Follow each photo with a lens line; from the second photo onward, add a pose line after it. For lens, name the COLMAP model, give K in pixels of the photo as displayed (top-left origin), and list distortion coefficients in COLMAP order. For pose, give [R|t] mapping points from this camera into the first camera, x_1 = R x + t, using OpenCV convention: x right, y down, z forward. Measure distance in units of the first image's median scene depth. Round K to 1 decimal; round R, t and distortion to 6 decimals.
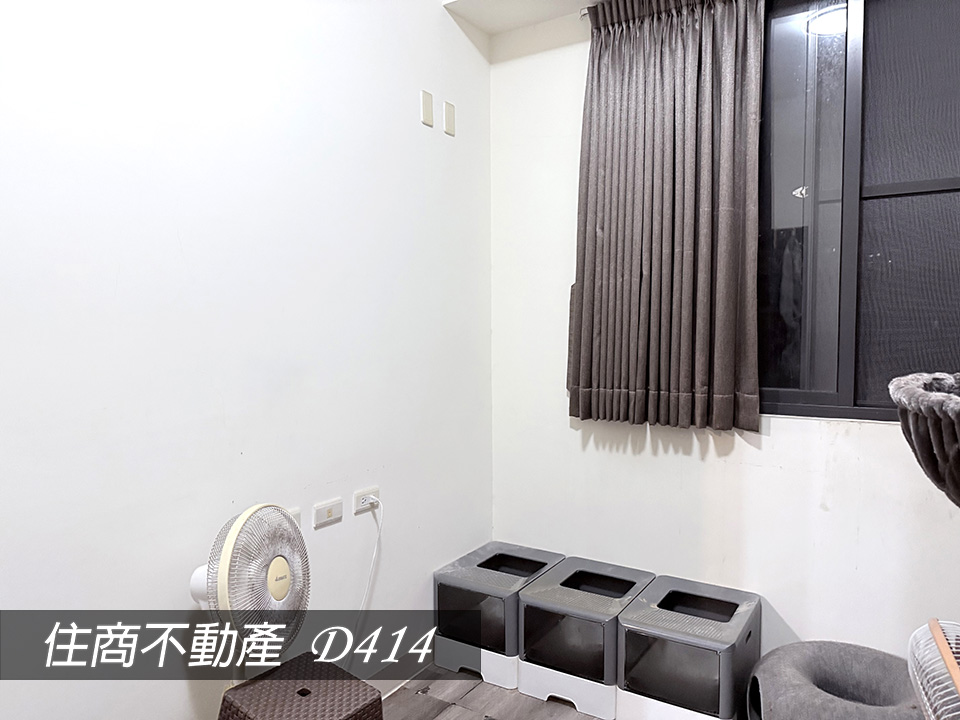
lens RADIAL K [[721.0, 0, 479.3], [0, 721.0, 356.8], [0, 0, 1]] dist [0.071194, -0.079531]
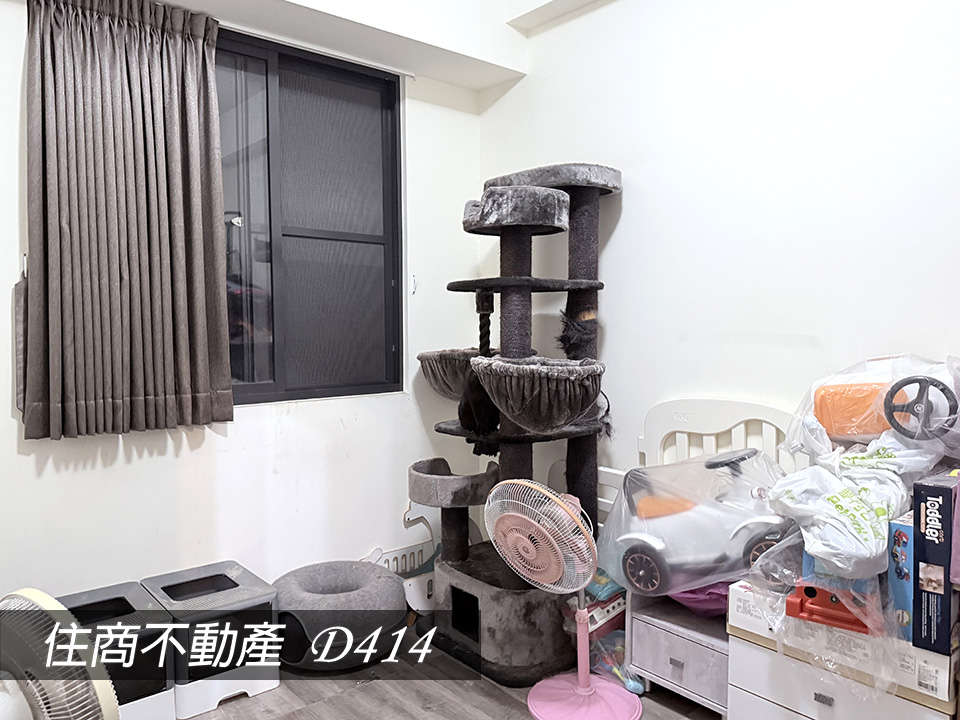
lens RADIAL K [[721.0, 0, 479.8], [0, 721.0, 361.4], [0, 0, 1]] dist [0.071194, -0.079531]
pose [[0.274980, -0.049722, 0.960163, -0.592722], [0.049116, 0.998084, 0.037619, -0.016474], [-0.960195, 0.036815, 0.276895, 0.269785]]
